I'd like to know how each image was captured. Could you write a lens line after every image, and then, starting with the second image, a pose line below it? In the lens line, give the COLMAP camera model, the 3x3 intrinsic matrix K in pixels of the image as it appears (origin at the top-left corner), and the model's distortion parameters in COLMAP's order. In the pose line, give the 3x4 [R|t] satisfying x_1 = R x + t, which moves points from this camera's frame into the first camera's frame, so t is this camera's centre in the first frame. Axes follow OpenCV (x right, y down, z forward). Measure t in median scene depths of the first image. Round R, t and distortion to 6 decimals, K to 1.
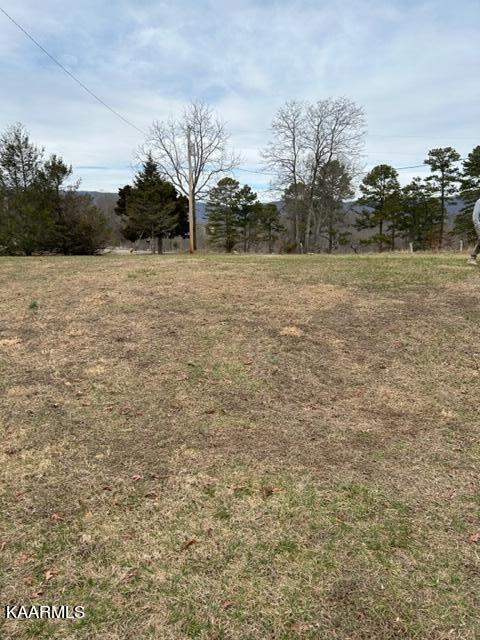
lens RADIAL K [[483.8, 0, 240.3], [0, 483.8, 320.4], [0, 0, 1]] dist [0.002332, 0.002030]
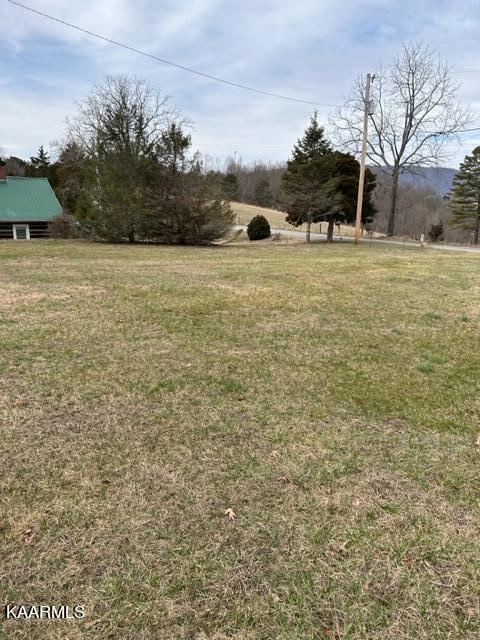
lens RADIAL K [[483.8, 0, 239.6], [0, 483.8, 319.3], [0, 0, 1]] dist [0.002332, 0.002030]
pose [[0.867600, 0.138178, -0.477678, 0.123873], [-0.112484, 0.990252, 0.082146, -0.068150], [0.484373, -0.017539, 0.874686, 0.246972]]
